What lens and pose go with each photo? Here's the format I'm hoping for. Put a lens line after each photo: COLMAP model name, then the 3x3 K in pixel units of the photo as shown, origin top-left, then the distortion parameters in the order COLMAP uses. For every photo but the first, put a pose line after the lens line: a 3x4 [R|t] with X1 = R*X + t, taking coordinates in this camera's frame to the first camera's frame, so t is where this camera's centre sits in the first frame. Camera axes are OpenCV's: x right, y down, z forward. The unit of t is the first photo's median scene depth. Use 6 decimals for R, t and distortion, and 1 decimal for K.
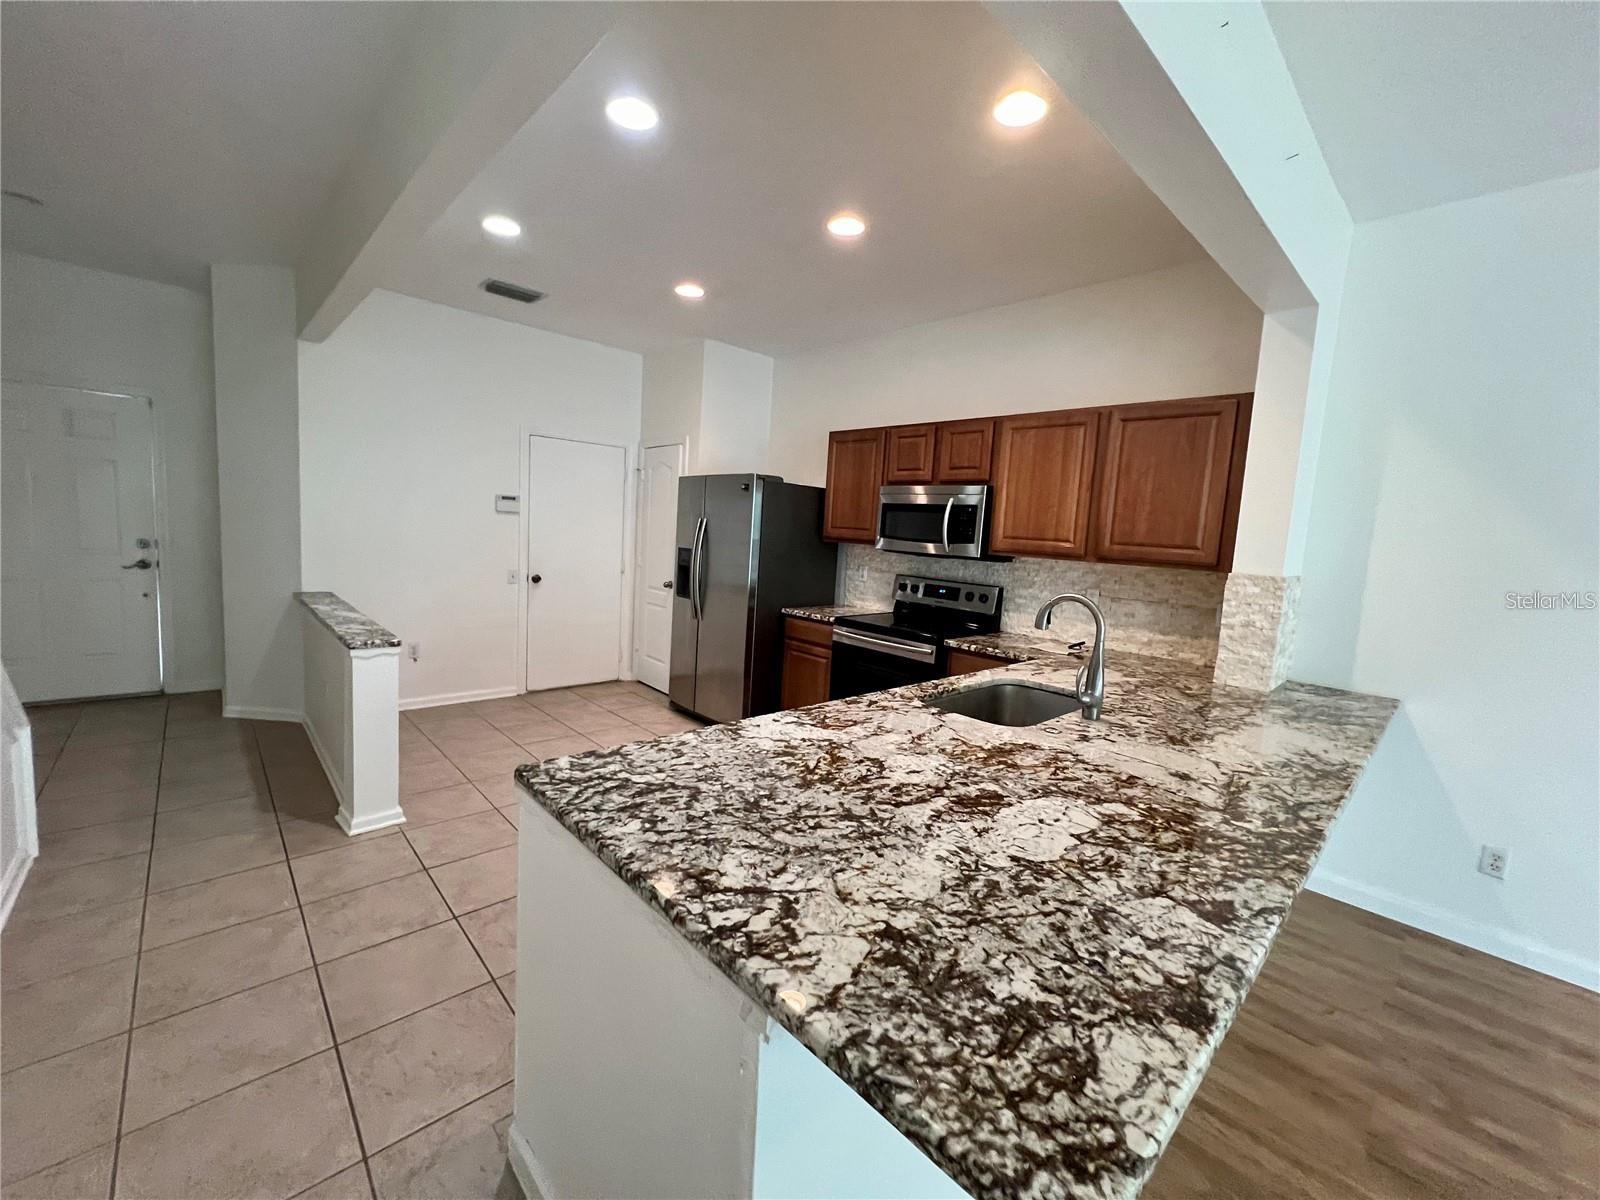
lens RADIAL K [[638.0, 0, 803.5], [0, 638.0, 595.6], [0, 0, 1]] dist [-0.002549, 0.000648]
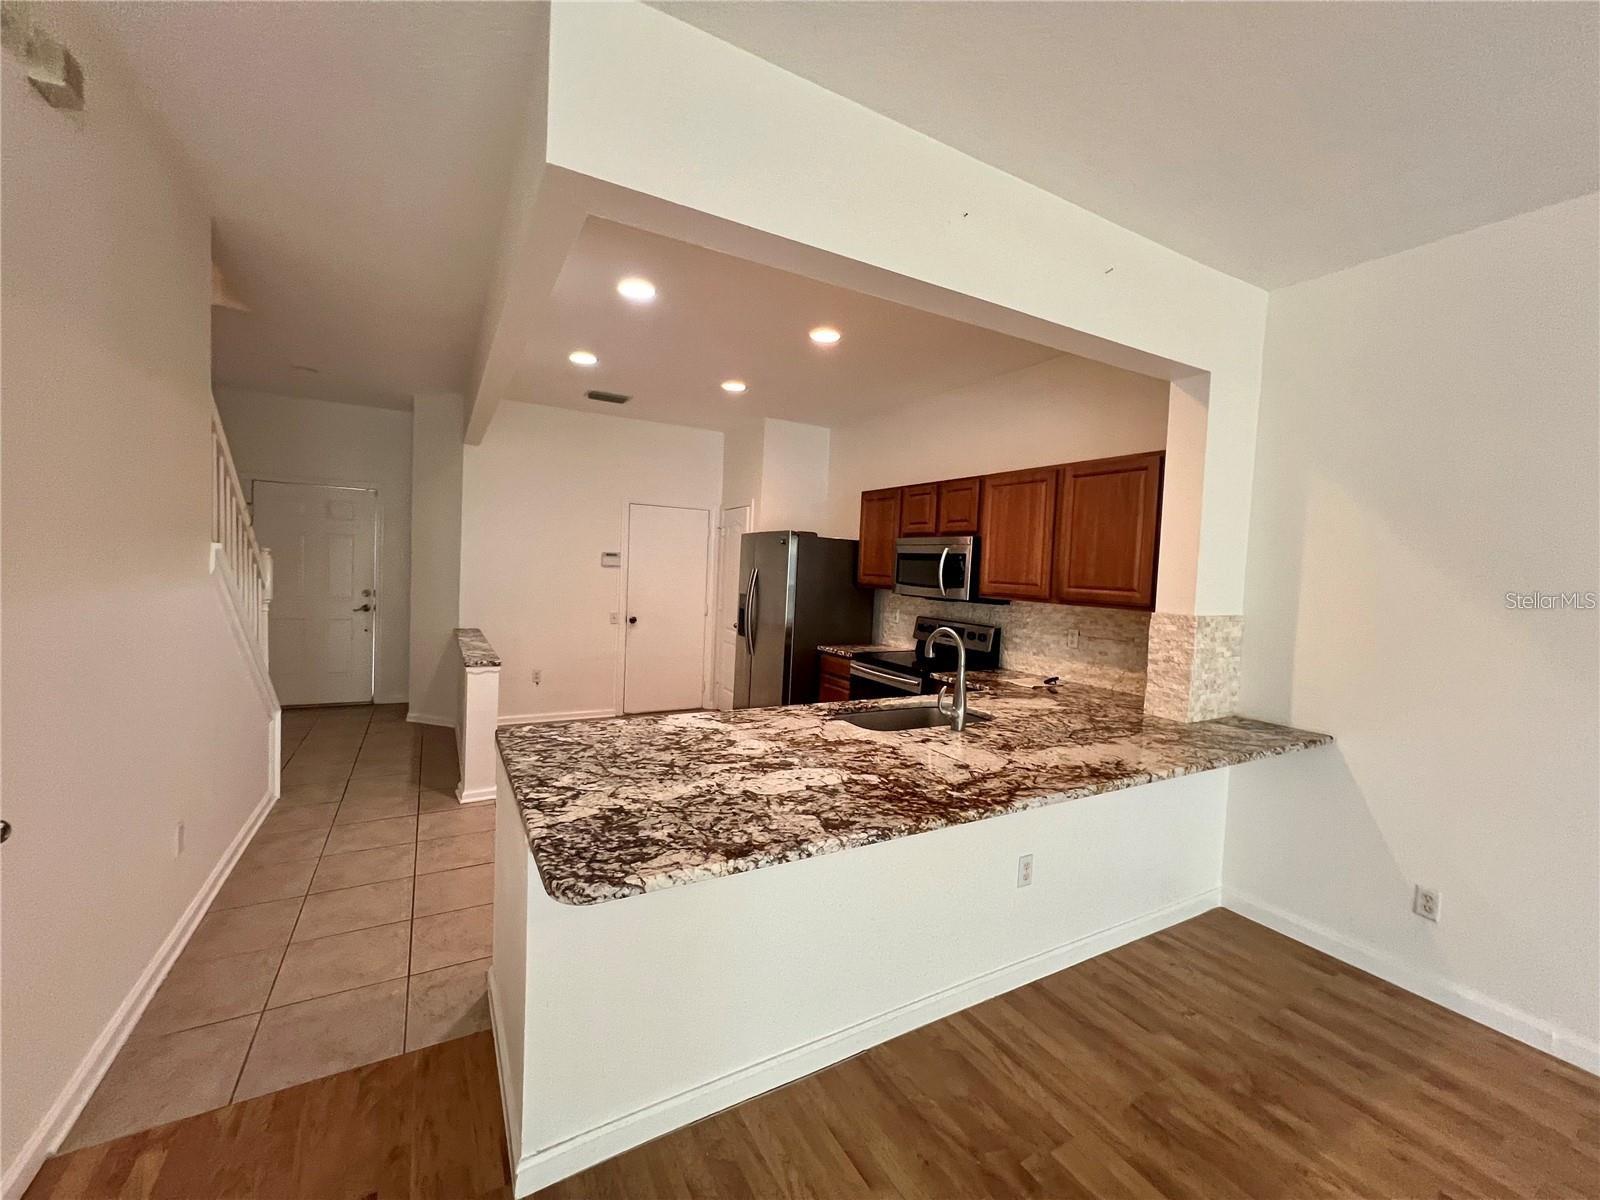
lens RADIAL K [[638.0, 0, 802.6], [0, 638.0, 595.5], [0, 0, 1]] dist [-0.002549, 0.000648]
pose [[0.972574, -0.005887, -0.232518, 0.343722], [-0.011289, 0.997307, -0.072467, 0.021786], [0.232319, 0.073104, 0.969889, -0.204282]]
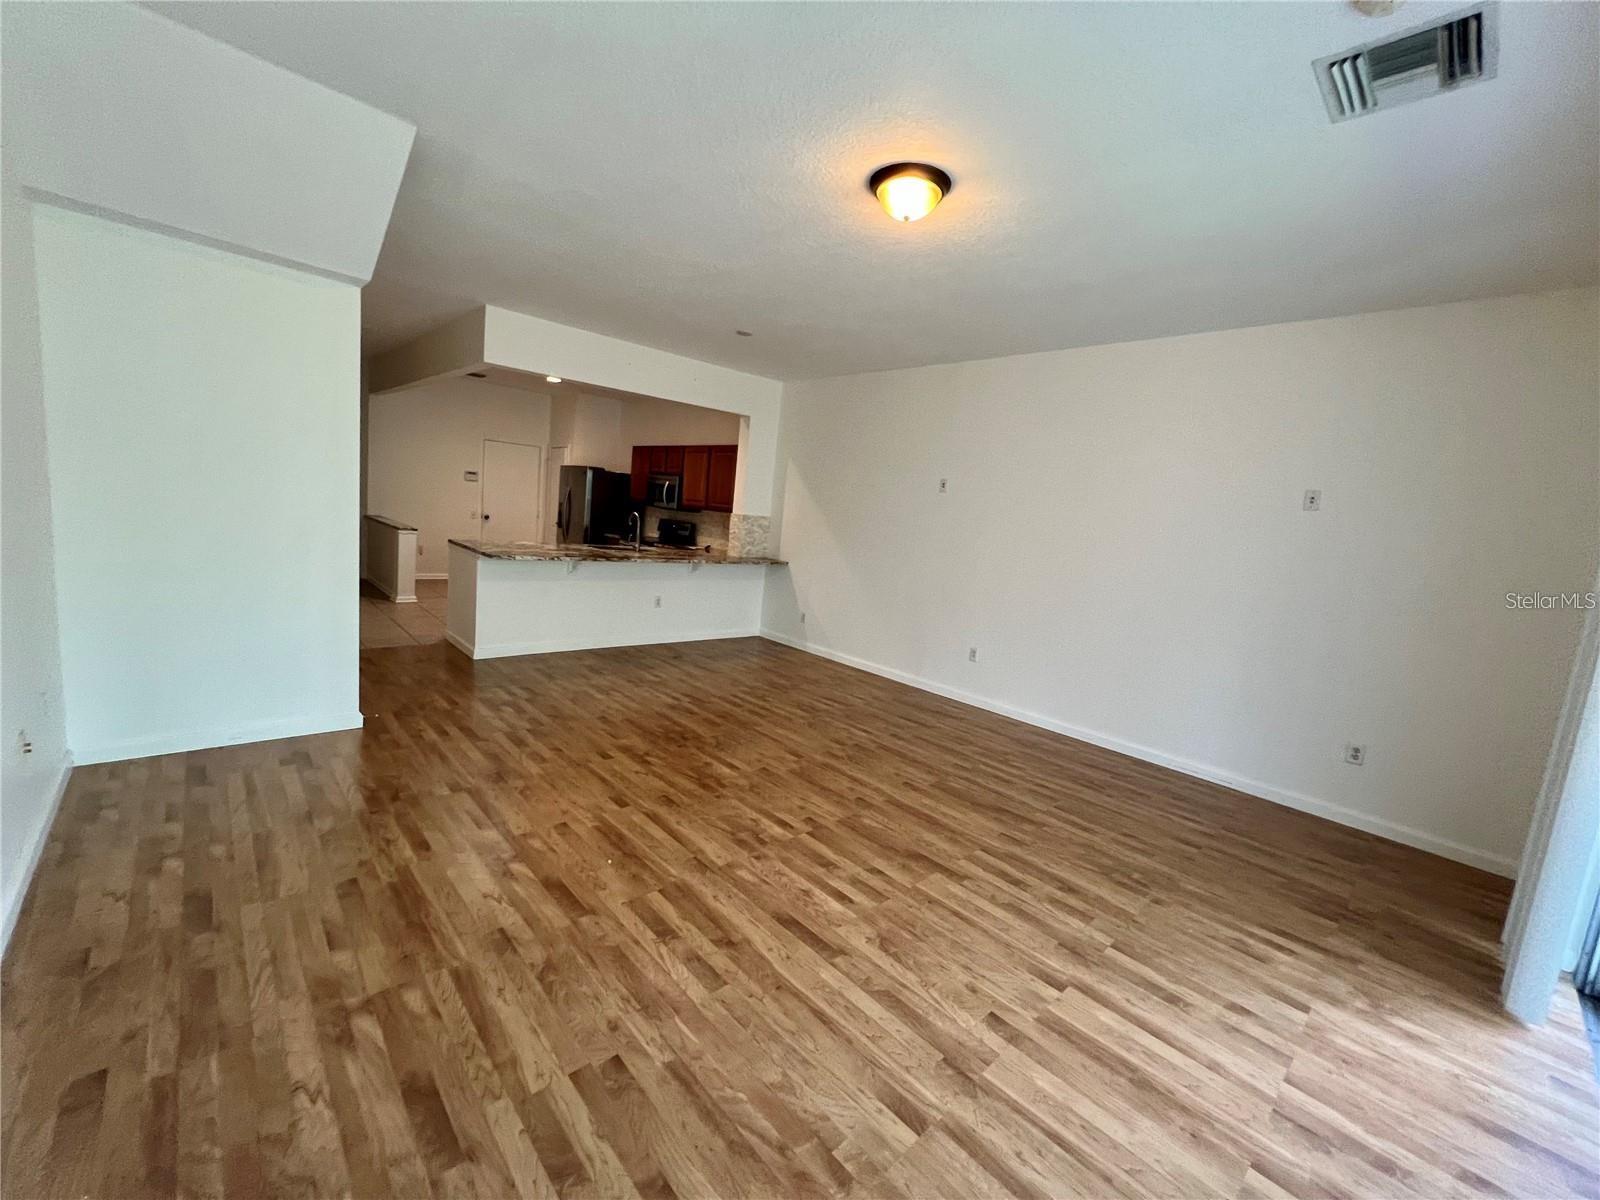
lens RADIAL K [[638.0, 0, 796.2], [0, 638.0, 599.9], [0, 0, 1]] dist [-0.002549, 0.000648]
pose [[0.999103, 0.042040, -0.005166, 0.977897], [-0.041877, 0.998718, 0.028432, 0.240514], [0.006355, -0.028190, 0.999582, -1.670395]]
